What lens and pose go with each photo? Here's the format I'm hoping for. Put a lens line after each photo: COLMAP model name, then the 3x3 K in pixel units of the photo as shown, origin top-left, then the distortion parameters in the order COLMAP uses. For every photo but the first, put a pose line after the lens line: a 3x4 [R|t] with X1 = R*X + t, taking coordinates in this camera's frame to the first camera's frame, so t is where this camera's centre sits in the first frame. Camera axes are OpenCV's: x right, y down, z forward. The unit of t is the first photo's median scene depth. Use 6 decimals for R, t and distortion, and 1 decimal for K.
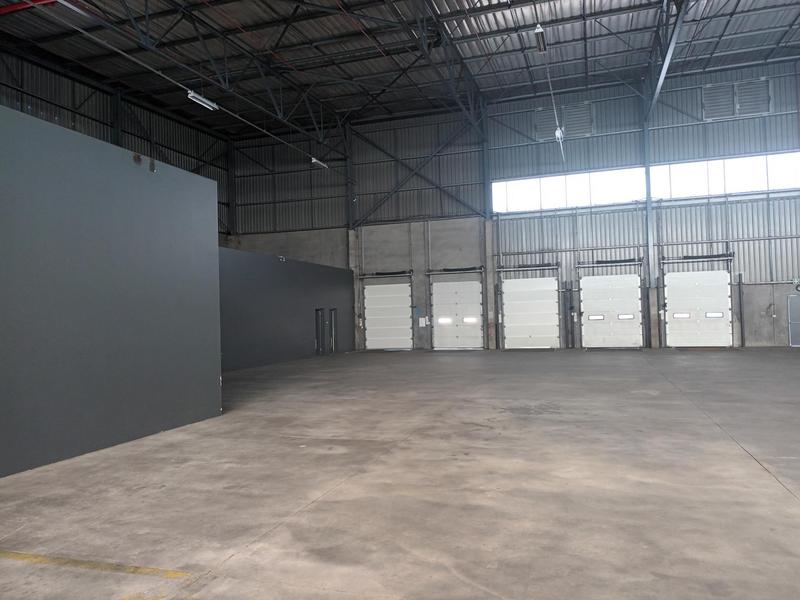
lens RADIAL K [[598.3, 0, 400.1], [0, 598.3, 299.6], [0, 0, 1]] dist [0.030928, -0.014580]
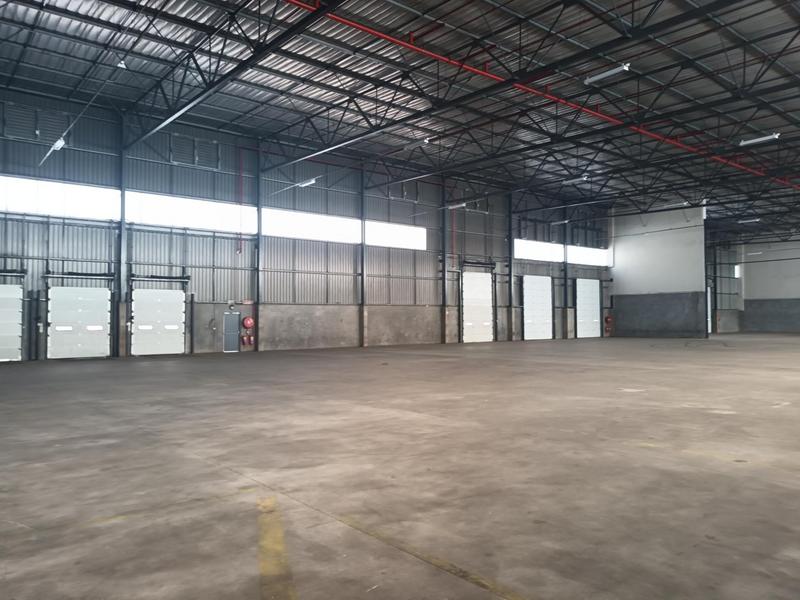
lens RADIAL K [[598.3, 0, 399.0], [0, 598.3, 299.9], [0, 0, 1]] dist [0.030928, -0.014580]
pose [[0.548354, 0.051371, 0.834667, -0.216957], [-0.032564, 0.998666, -0.040071, 0.004617], [-0.835612, -0.005207, 0.549295, -0.019395]]
